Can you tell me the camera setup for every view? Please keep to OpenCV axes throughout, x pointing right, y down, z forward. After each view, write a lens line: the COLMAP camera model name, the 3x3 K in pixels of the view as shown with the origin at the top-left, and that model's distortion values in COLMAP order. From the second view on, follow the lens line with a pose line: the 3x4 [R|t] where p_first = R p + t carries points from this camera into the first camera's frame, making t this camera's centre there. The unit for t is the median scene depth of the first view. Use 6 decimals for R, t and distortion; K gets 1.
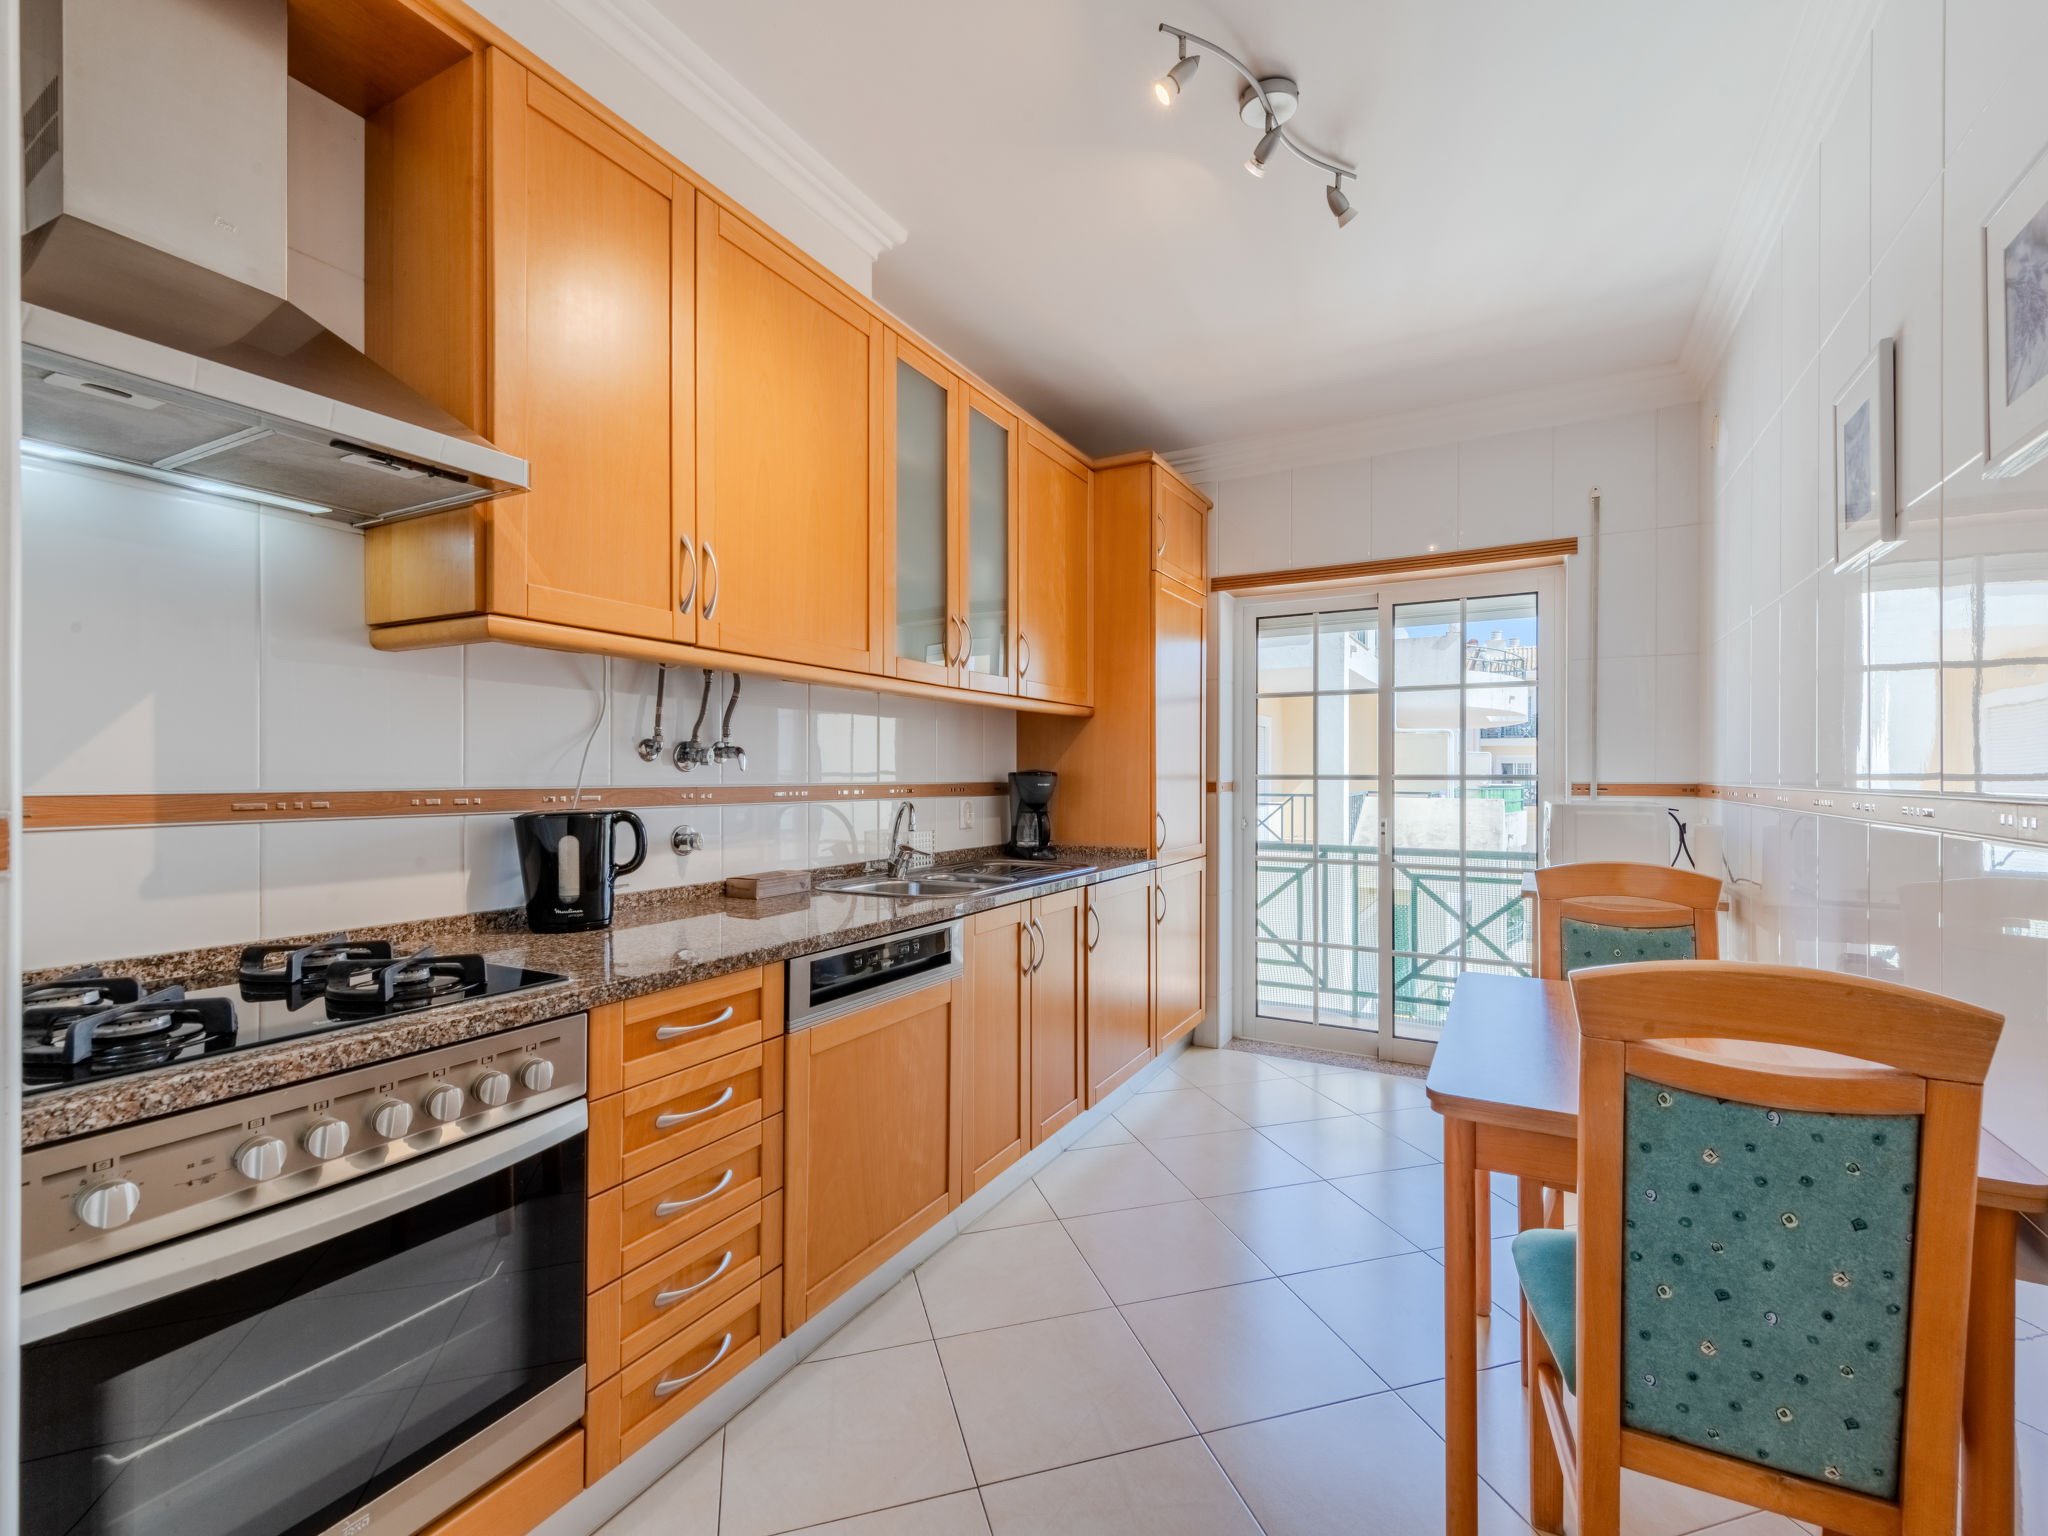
lens RADIAL K [[929.9, 0, 1034.1], [0, 929.9, 780.3], [0, 0, 1]] dist [0.009267, -0.000490]
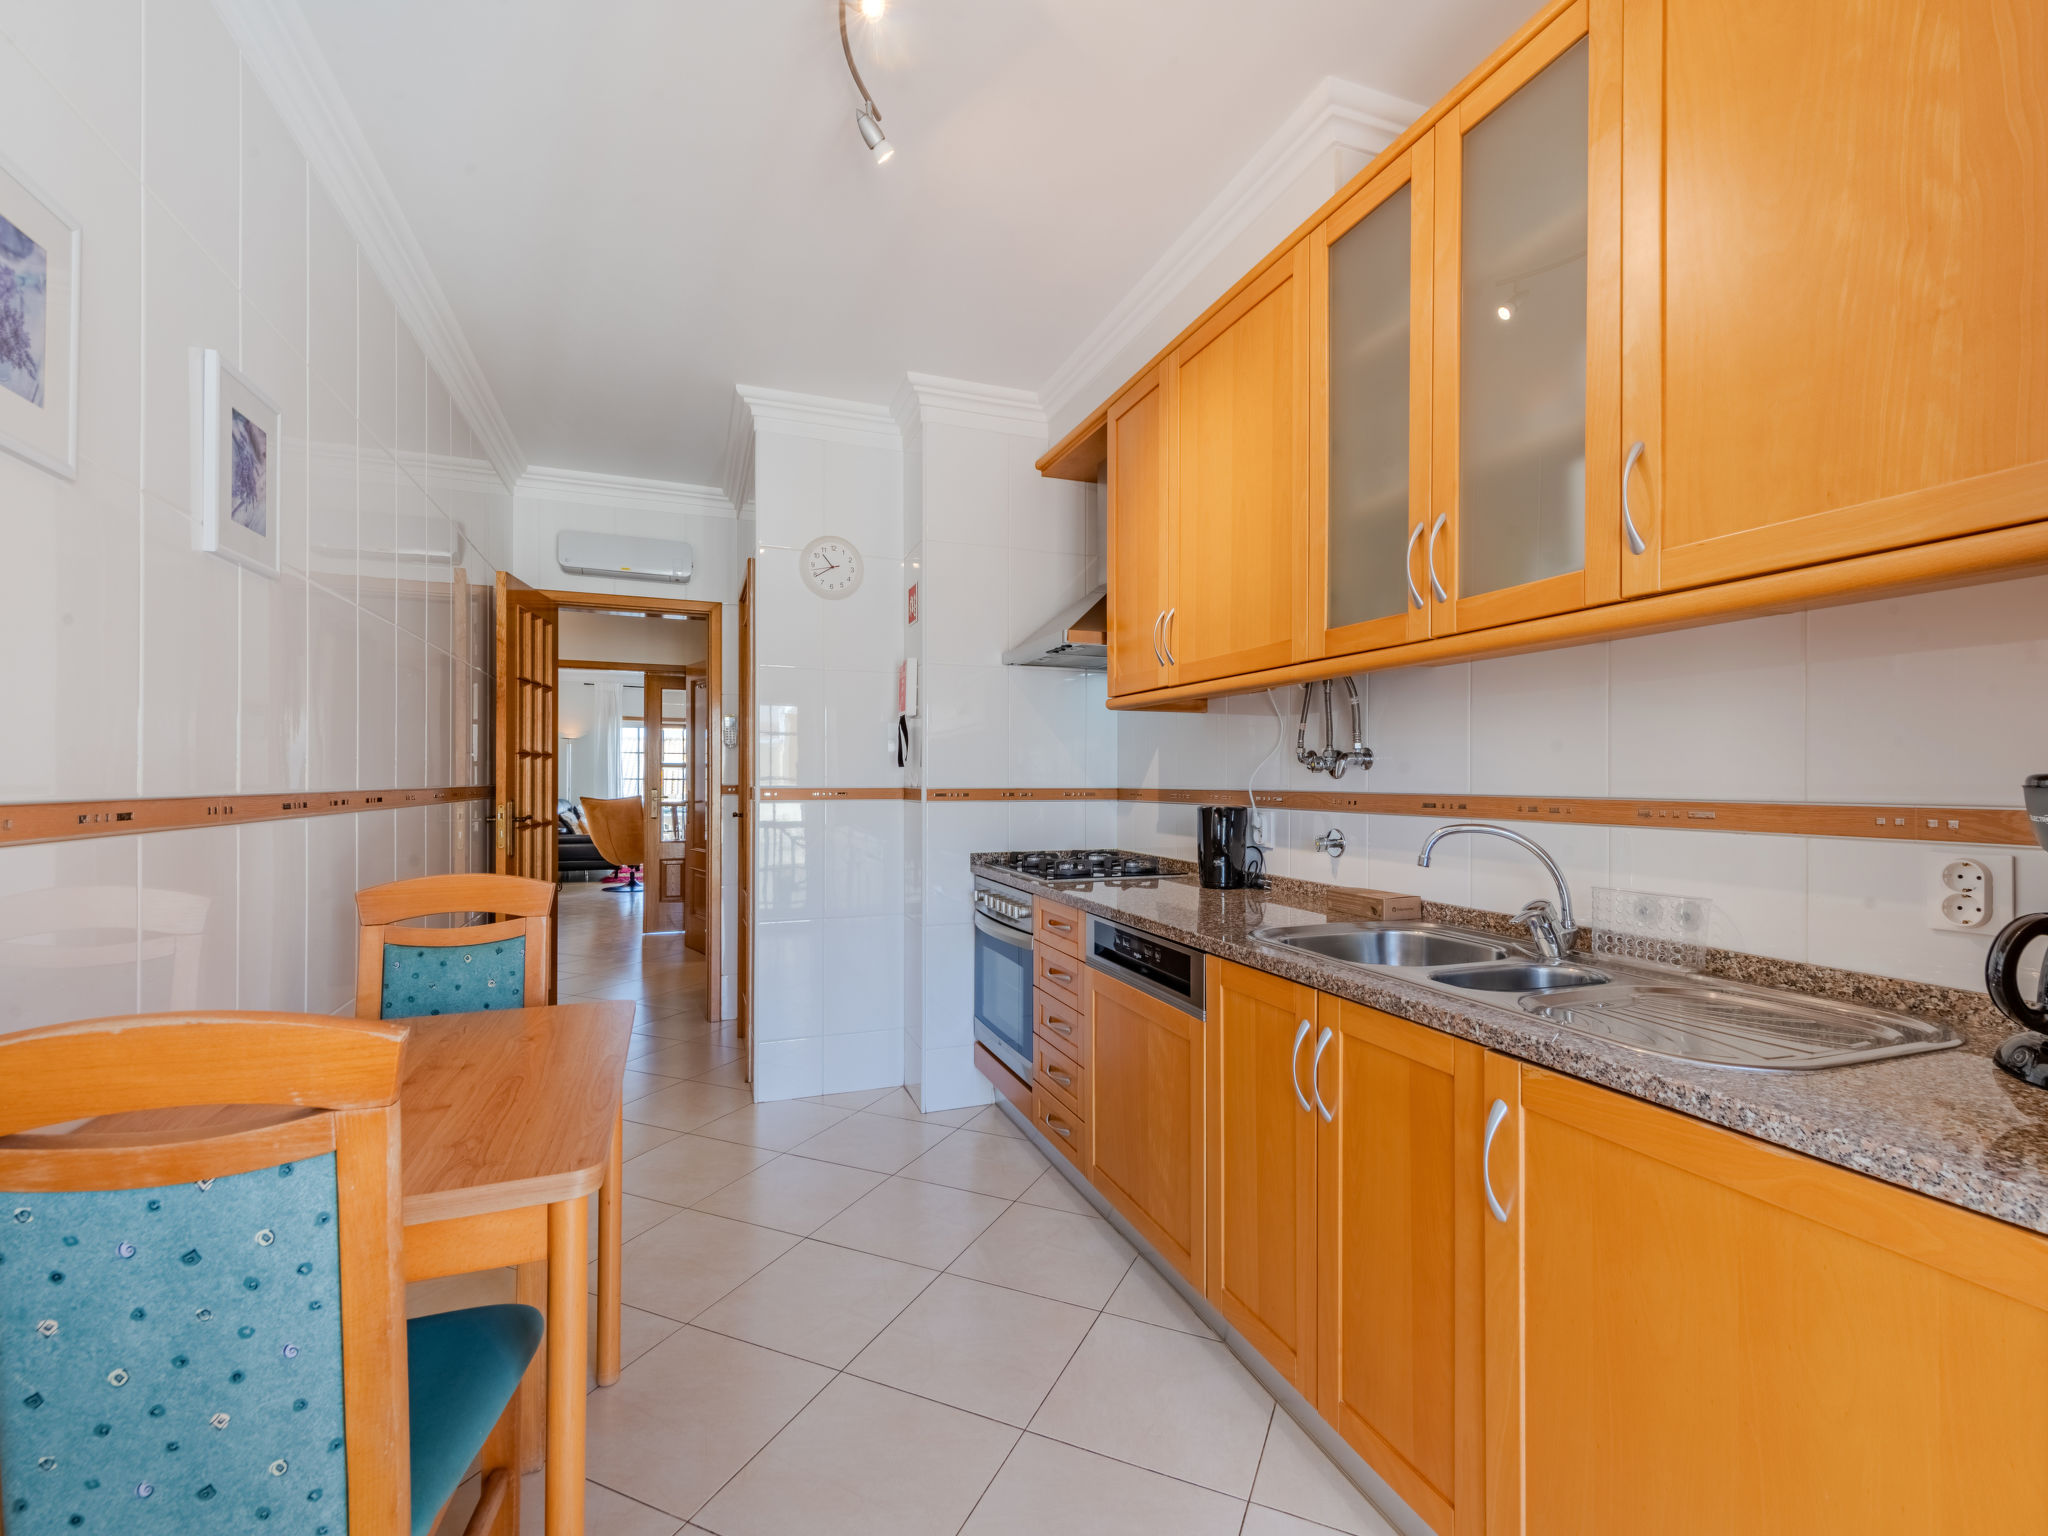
lens RADIAL K [[929.9, 0, 1034.1], [0, 929.9, 780.3], [0, 0, 1]] dist [0.009267, -0.000490]
pose [[-0.673701, -0.009570, -0.738942, 0.655579], [-0.014050, 0.999901, -0.000140, -0.002371], [0.738871, 0.010288, -0.673769, 1.489855]]
